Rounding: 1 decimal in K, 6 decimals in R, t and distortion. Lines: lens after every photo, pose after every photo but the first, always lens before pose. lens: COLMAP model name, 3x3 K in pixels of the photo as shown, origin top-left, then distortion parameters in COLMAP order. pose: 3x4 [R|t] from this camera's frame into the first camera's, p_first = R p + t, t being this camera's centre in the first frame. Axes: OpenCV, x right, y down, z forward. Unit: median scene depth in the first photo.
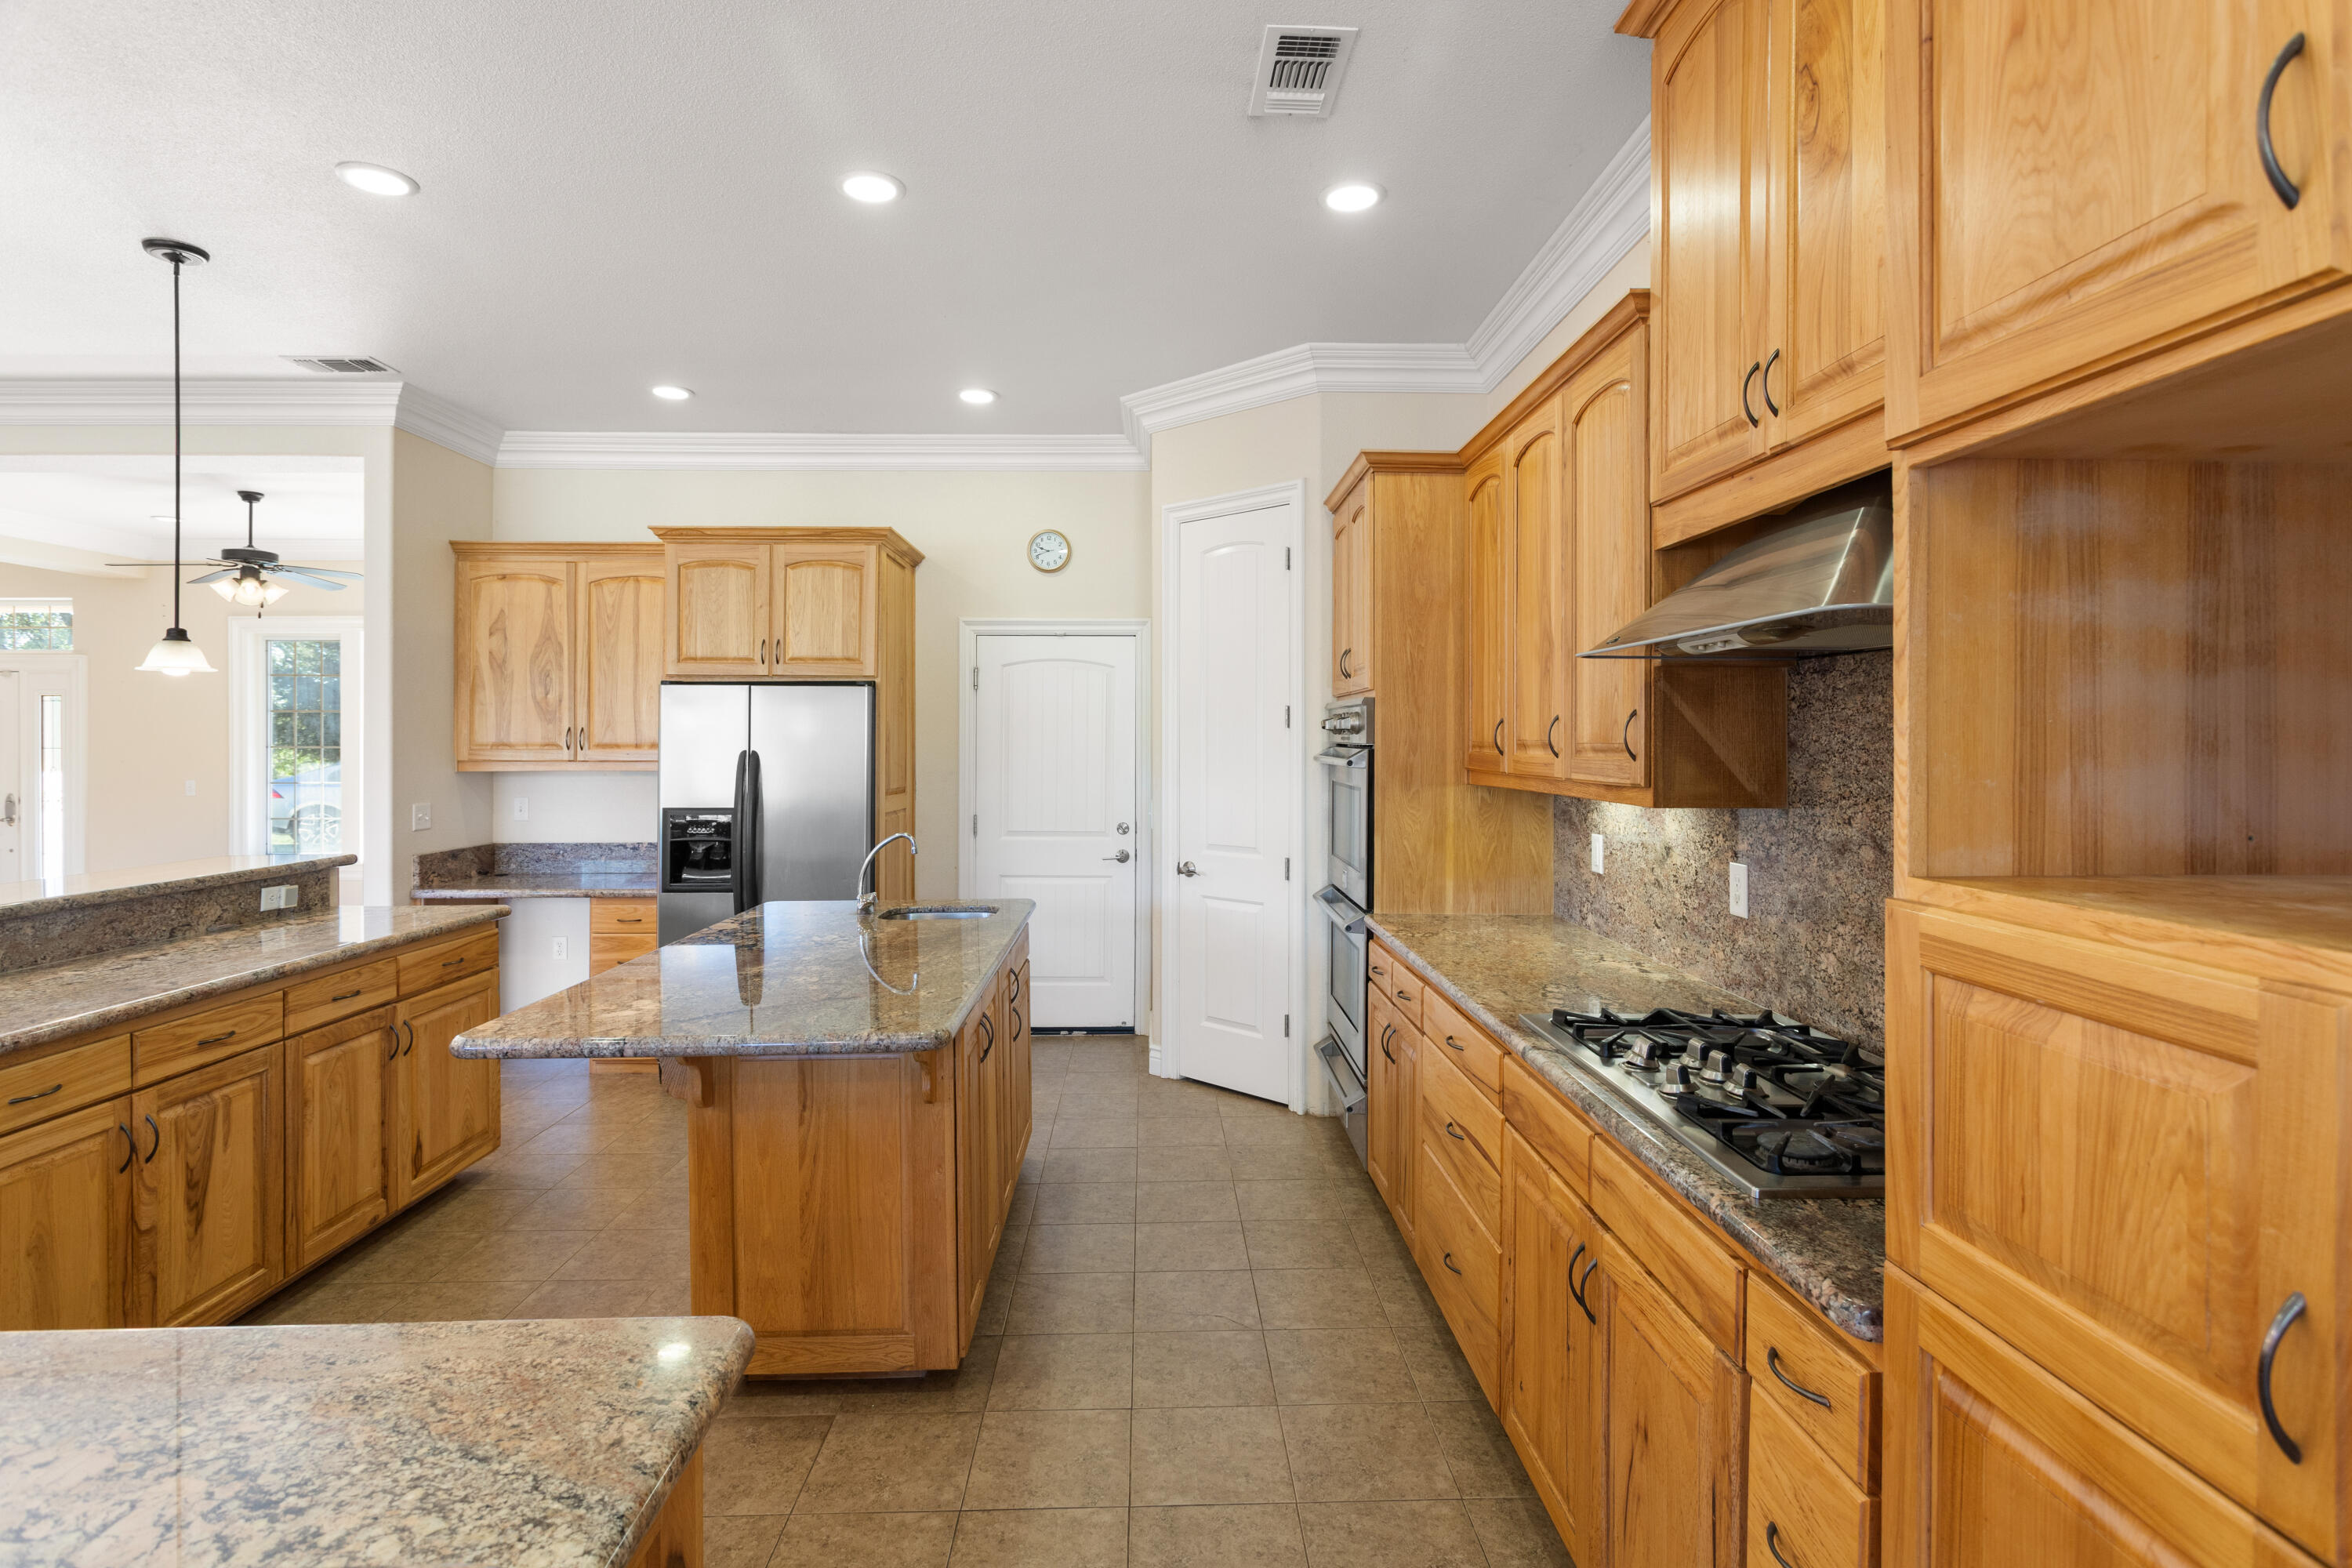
lens RADIAL K [[1128.4, 0, 1177.2], [0, 1128.4, 755.0], [0, 0, 1]] dist [-0.003220, 0.000385]
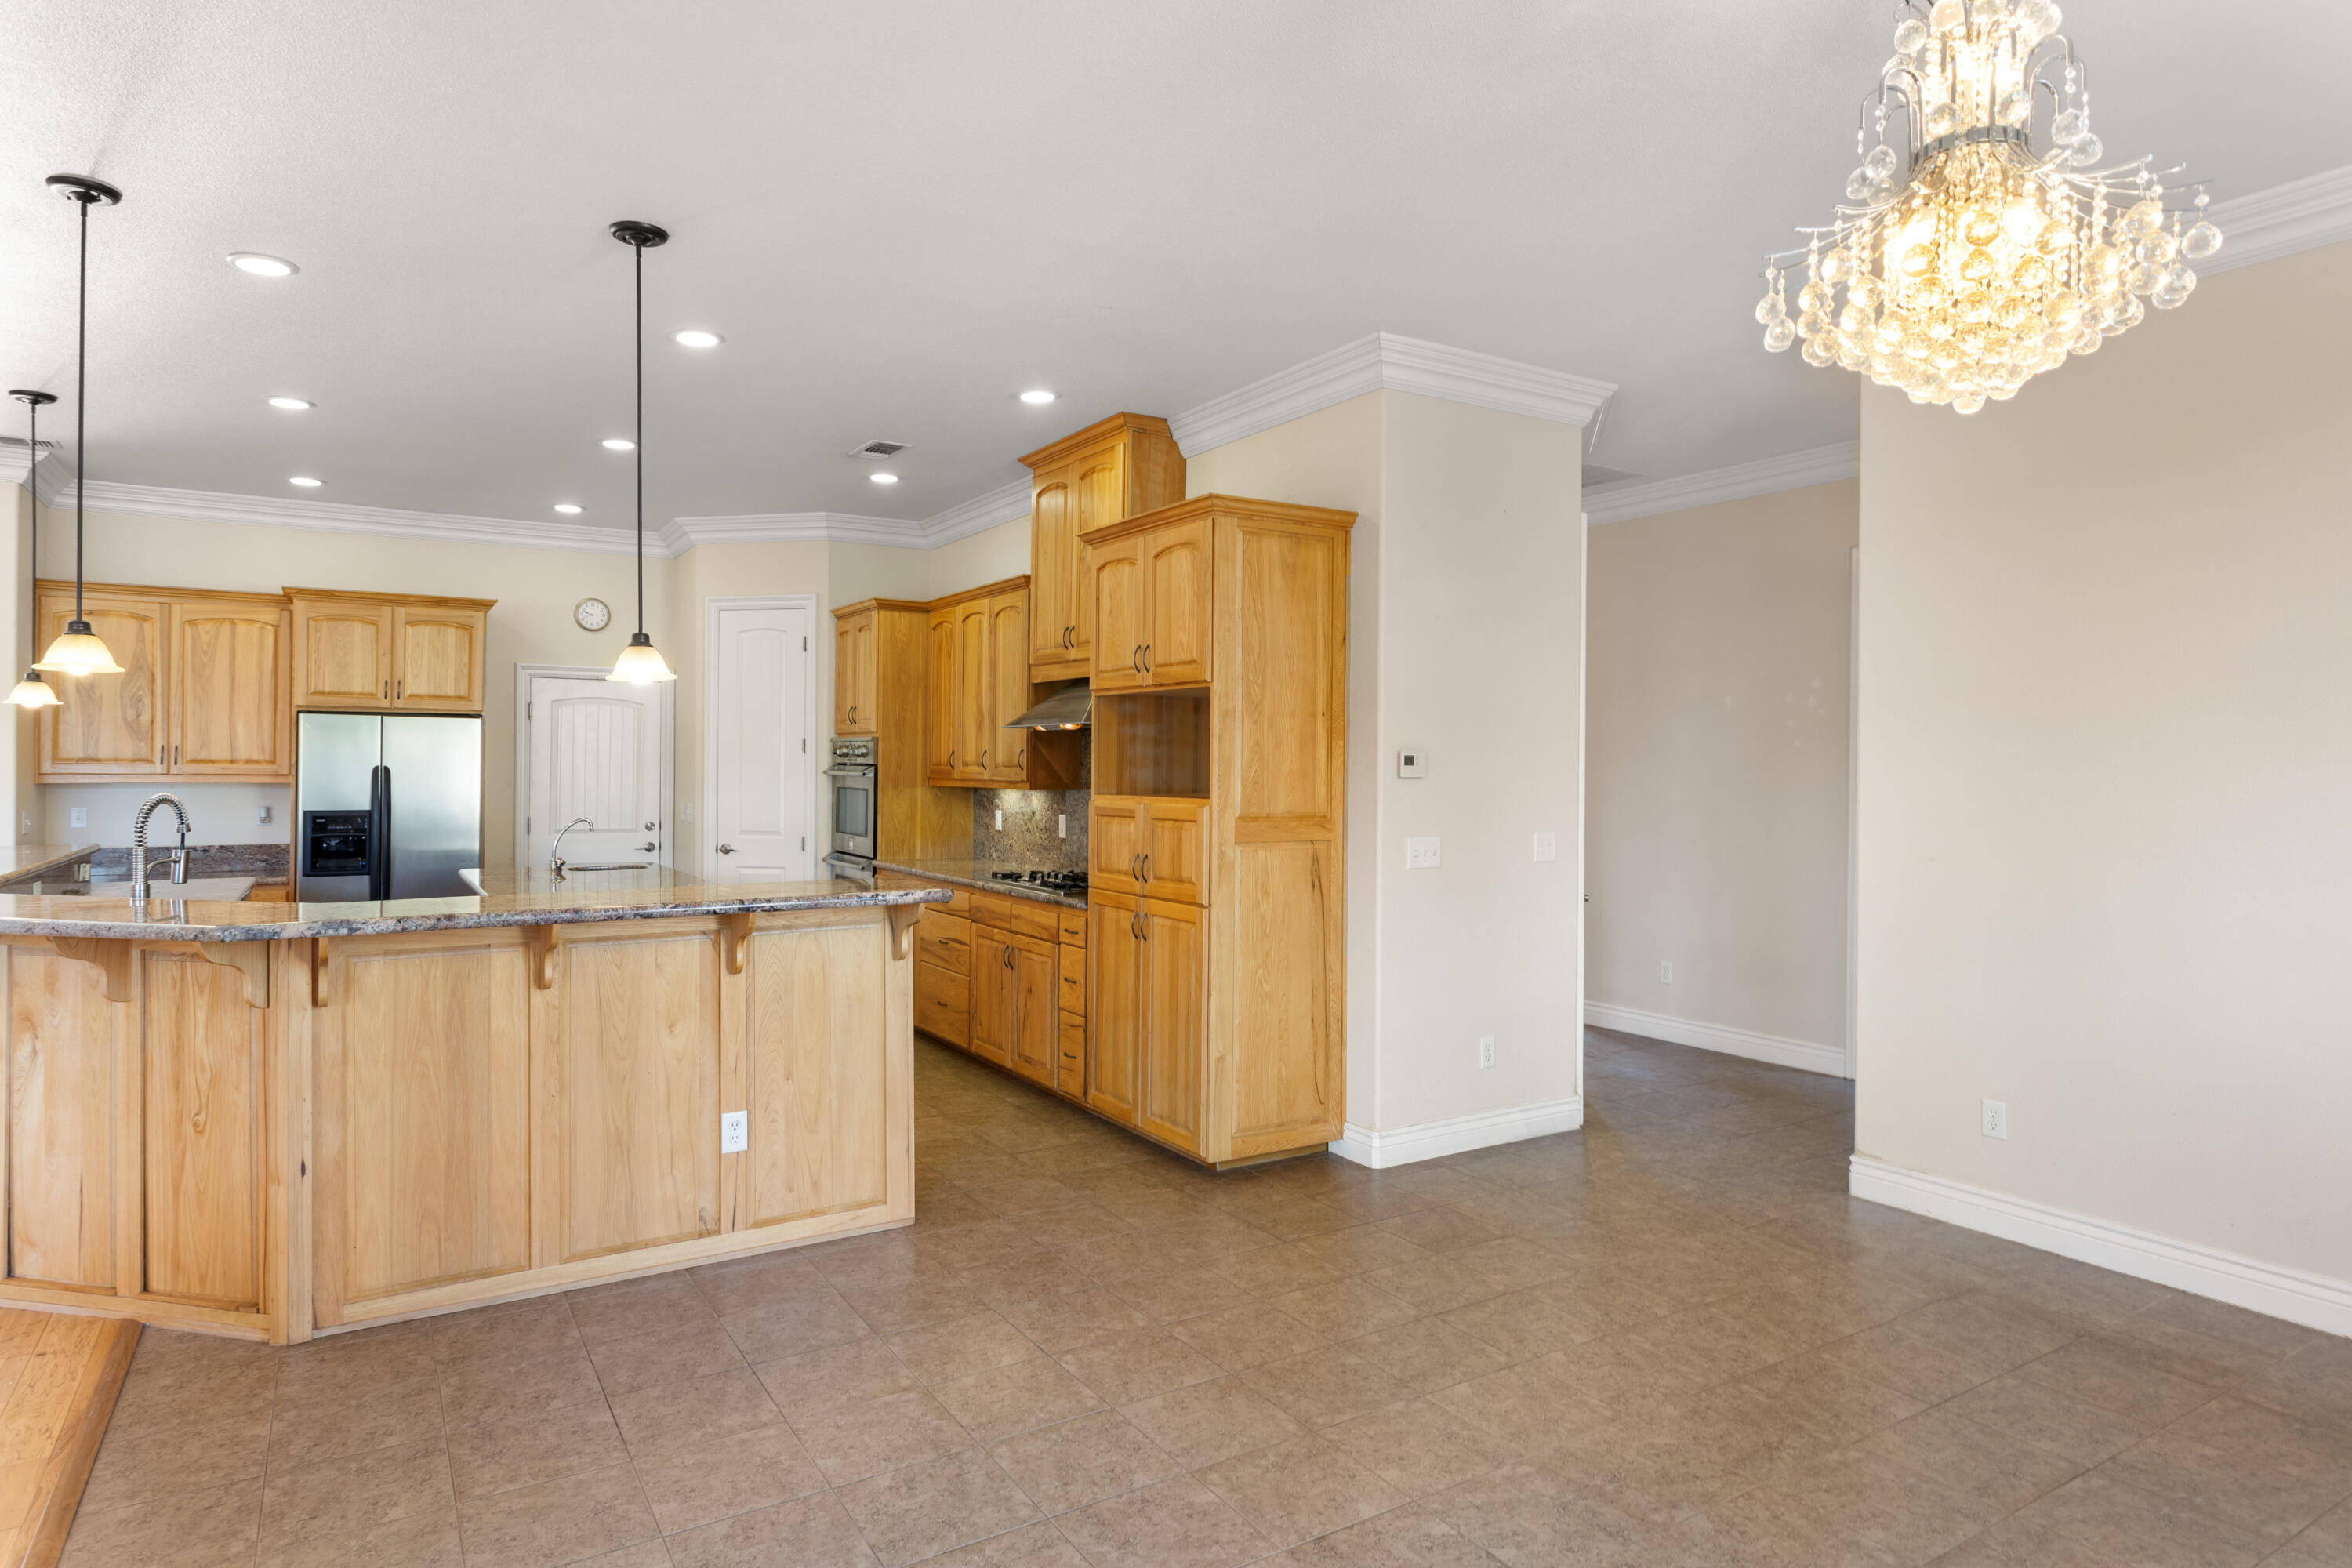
lens RADIAL K [[1311.4, 0, 1167.5], [0, 1311.4, 761.2], [0, 0, 1]] dist [-0.009135, 0.001203]
pose [[0.863459, 0.007127, 0.504368, -0.465286], [-0.000035, 0.999901, -0.014069, 0.015788], [-0.504419, 0.012130, 0.863374, -0.989164]]
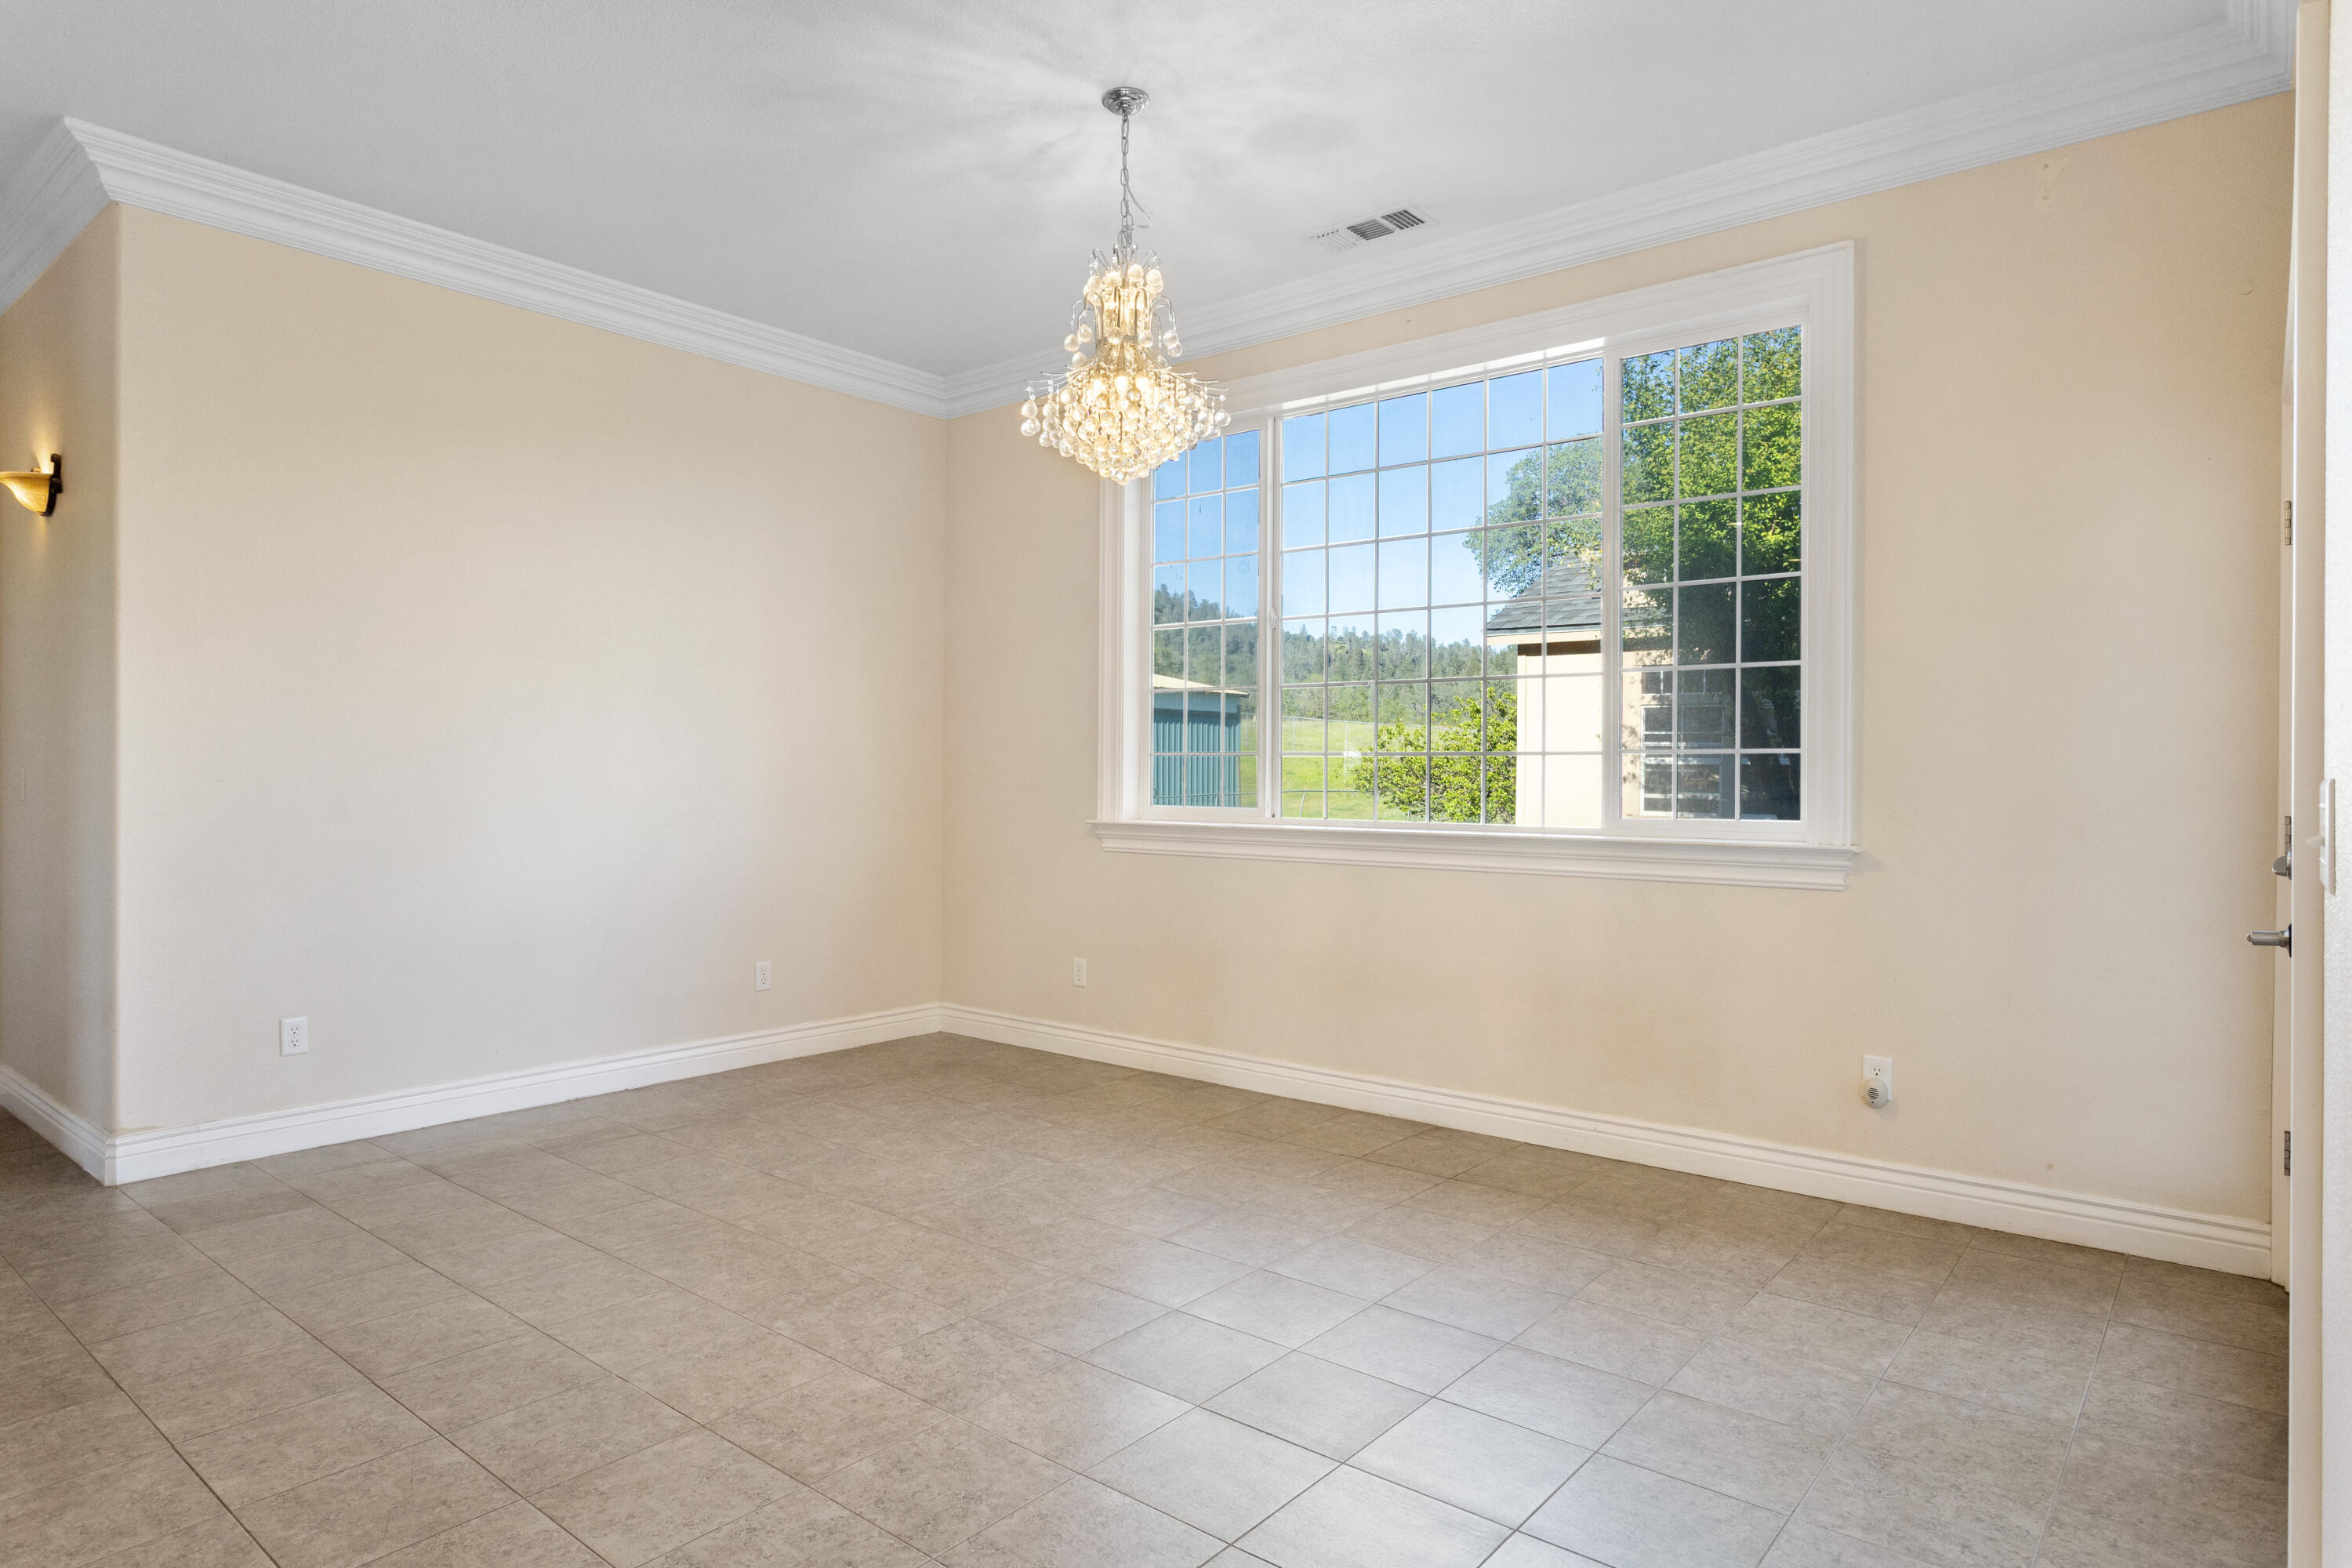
lens RADIAL K [[1341.5, 0, 1176.0], [0, 1341.5, 784.0], [0, 0, 1]] dist [-0.013693, 0.000686]
pose [[-0.755018, -0.009190, 0.655640, -0.604374], [0.002220, 0.999860, 0.016571, 0.072523], [-0.655700, 0.013967, -0.754892, -0.027438]]
